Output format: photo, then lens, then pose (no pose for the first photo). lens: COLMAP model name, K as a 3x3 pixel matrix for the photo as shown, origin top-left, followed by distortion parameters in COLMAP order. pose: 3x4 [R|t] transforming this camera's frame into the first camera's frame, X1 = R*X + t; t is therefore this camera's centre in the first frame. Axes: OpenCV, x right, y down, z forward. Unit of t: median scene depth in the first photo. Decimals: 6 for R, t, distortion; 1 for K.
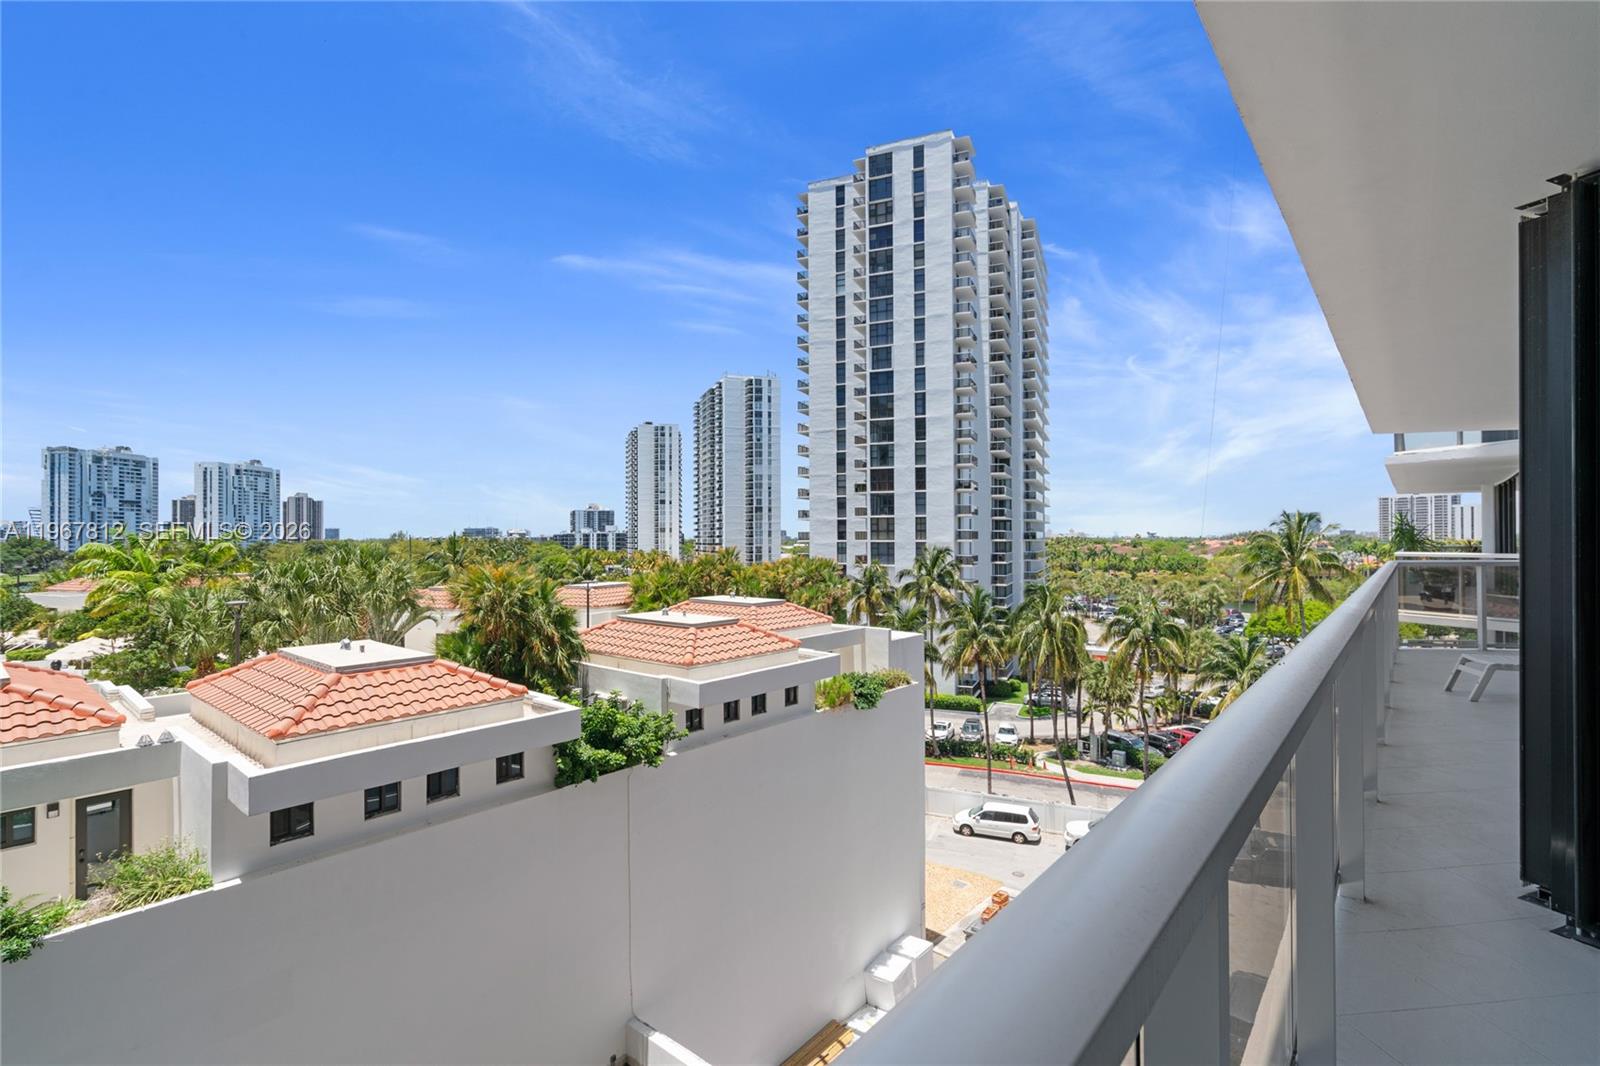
lens RADIAL K [[727.6, 0, 803.2], [0, 727.6, 533.7], [0, 0, 1]] dist [-0.008696, 0.000964]
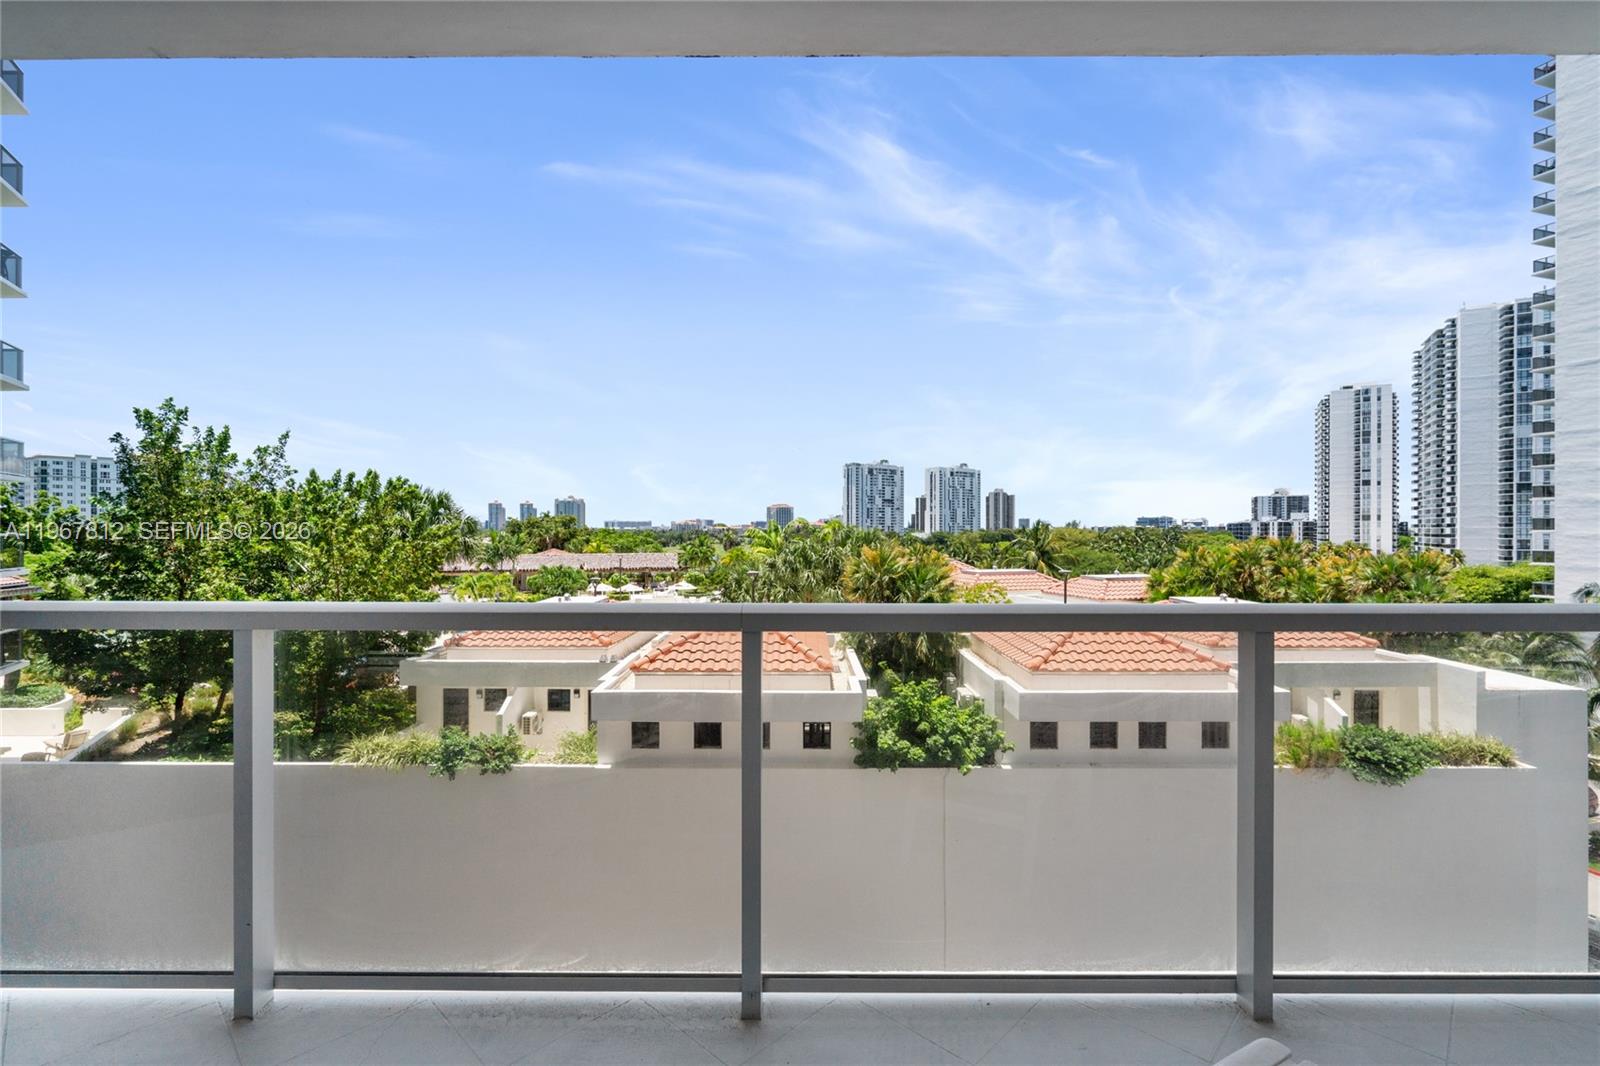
lens RADIAL K [[718.2, 0, 803.8], [0, 718.2, 530.1], [0, 0, 1]] dist [-0.005546, 0.001703]
pose [[0.641779, 0.005408, -0.766870, 0.072010], [0.002269, 0.999957, 0.008951, 0.001362], [0.766886, -0.007485, 0.641740, 0.054957]]
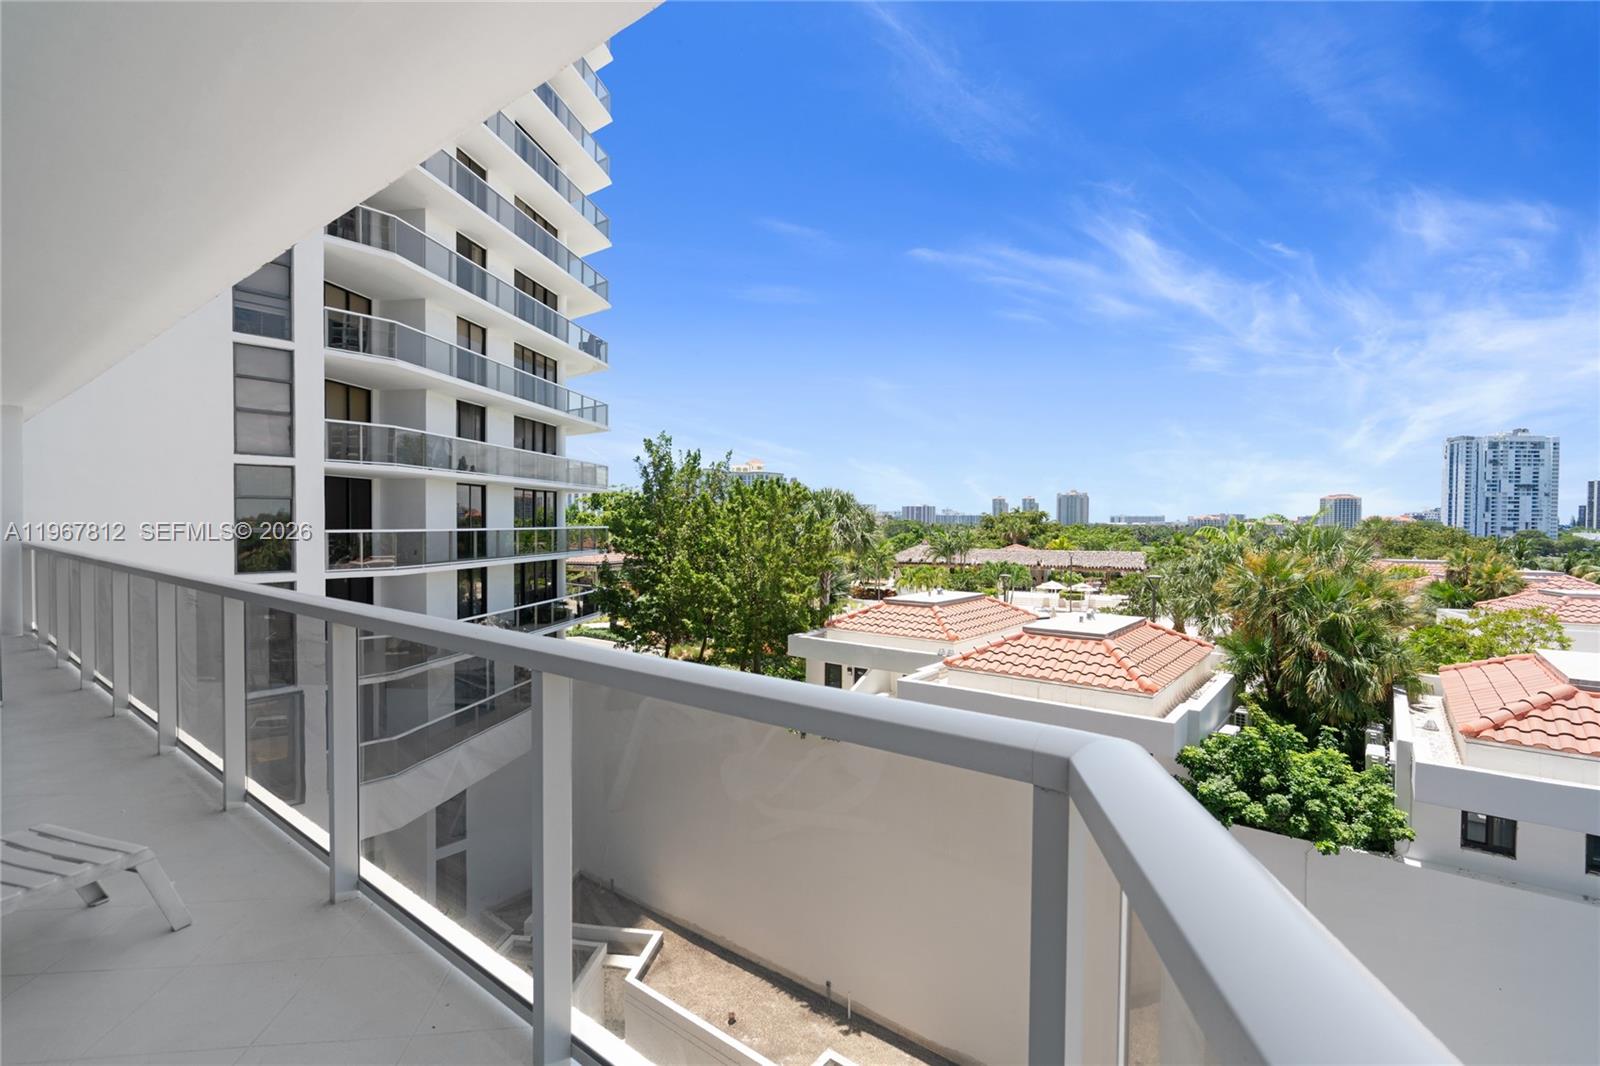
lens RADIAL K [[728.2, 0, 800.7], [0, 728.2, 537.9], [0, 0, 1]] dist [-0.000599, 0.000760]
pose [[0.027112, 0.025063, -0.999318, 0.094697], [0.000826, 0.999685, 0.025095, 0.000555], [0.999632, -0.001506, 0.027083, 0.097906]]
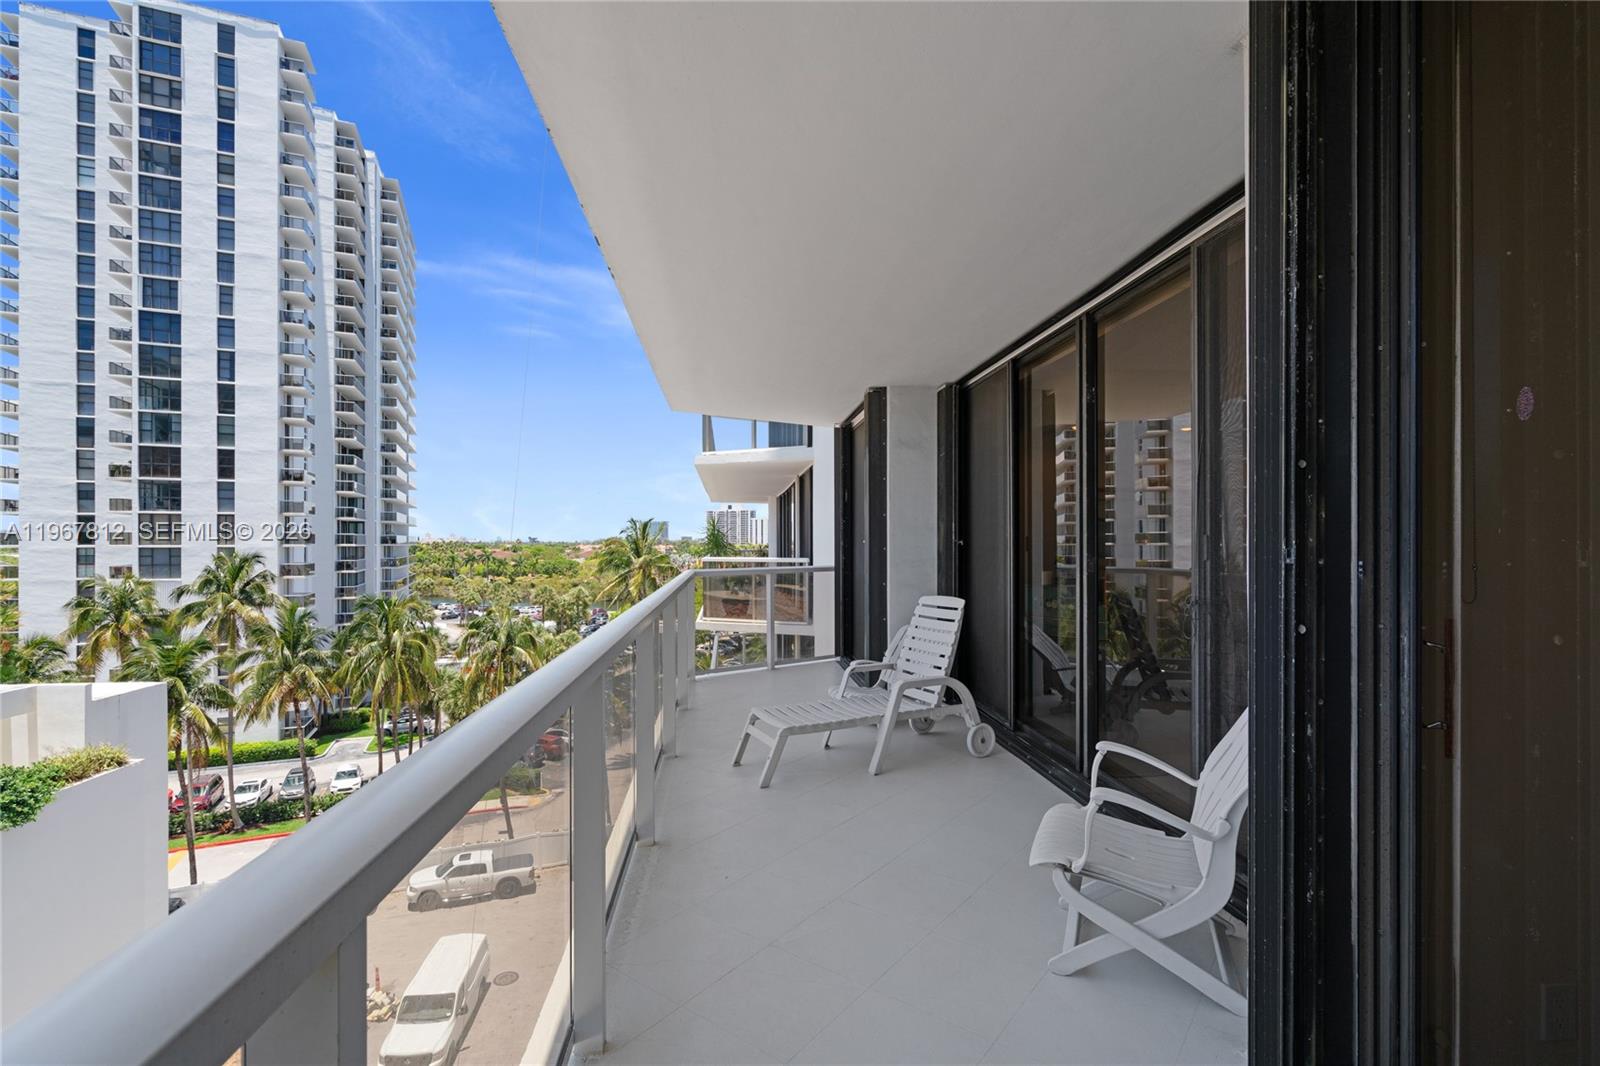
lens RADIAL K [[732.4, 0, 793.8], [0, 732.4, 539.8], [0, 0, 1]] dist [-0.000223, 0.000589]
pose [[0.704059, 0.004404, 0.710128, 0.033021], [-0.005657, 0.999984, -0.000593, 0.000491], [-0.710119, -0.003600, 0.704072, 0.035810]]
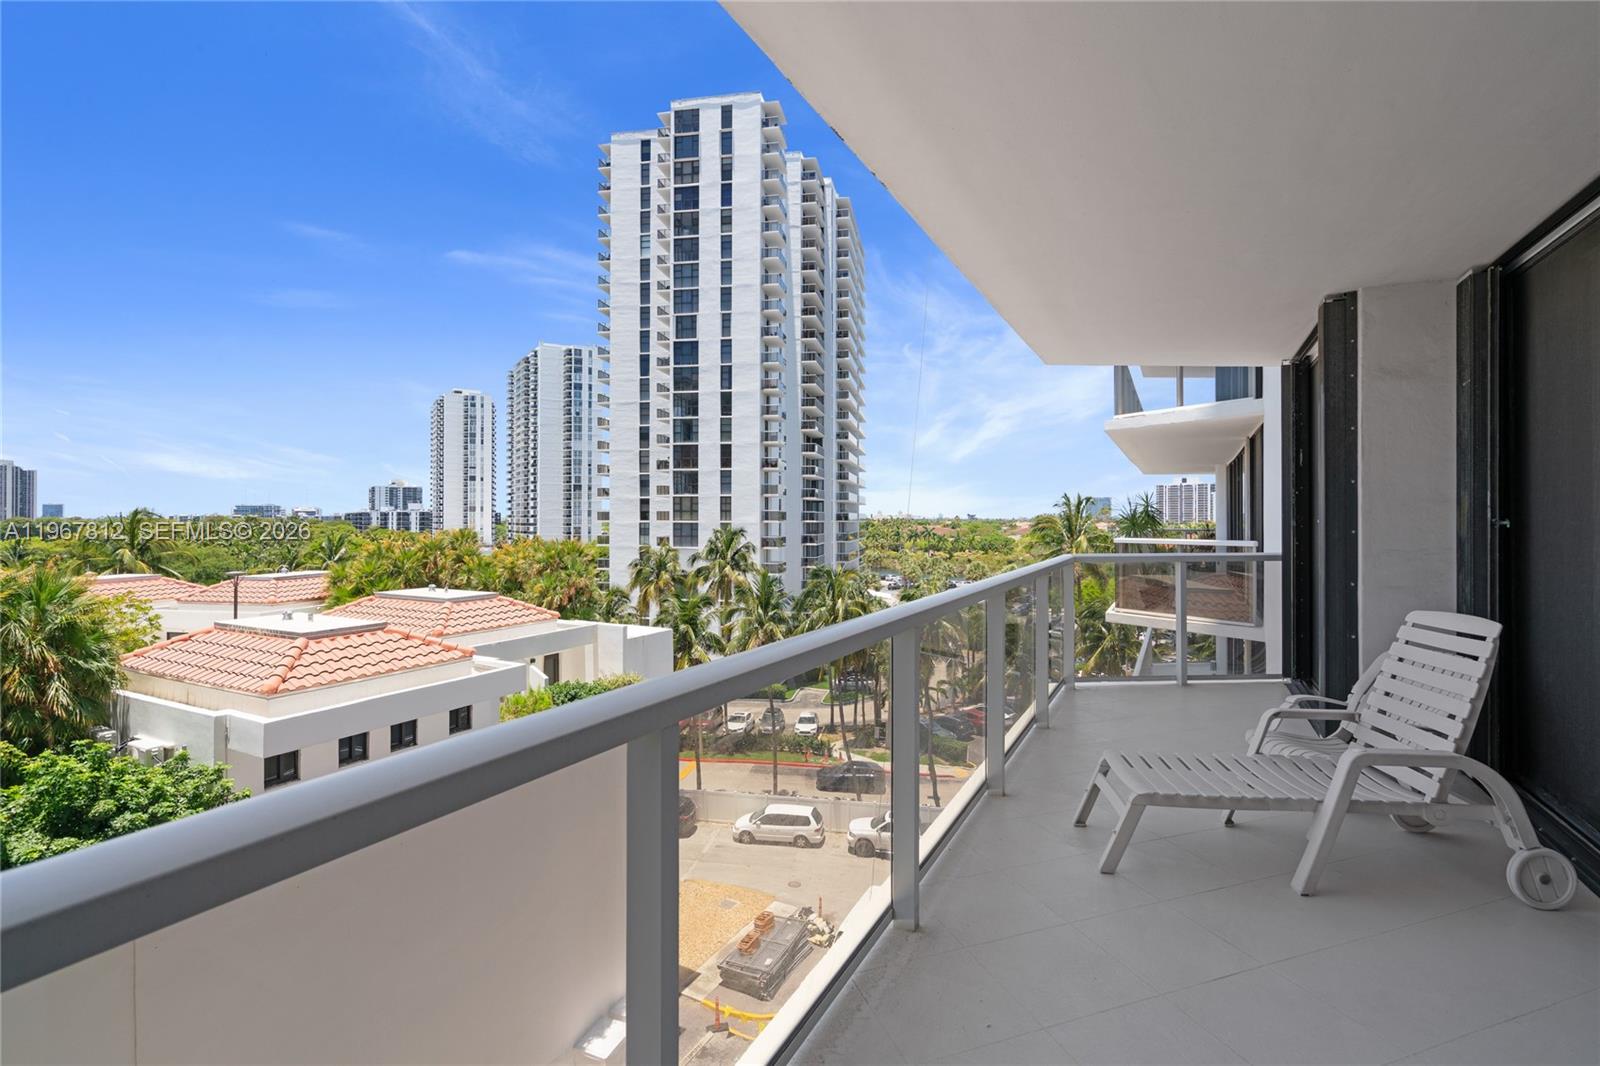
lens RADIAL K [[734.4, 0, 799.7], [0, 734.4, 513.5], [0, 0, 1]] dist [-0.008071, 0.000767]
pose [[0.976354, 0.005752, 0.216101, 0.044803], [-0.005513, 0.999983, -0.001711, 0.000321], [-0.216107, 0.000480, 0.976370, 0.041212]]
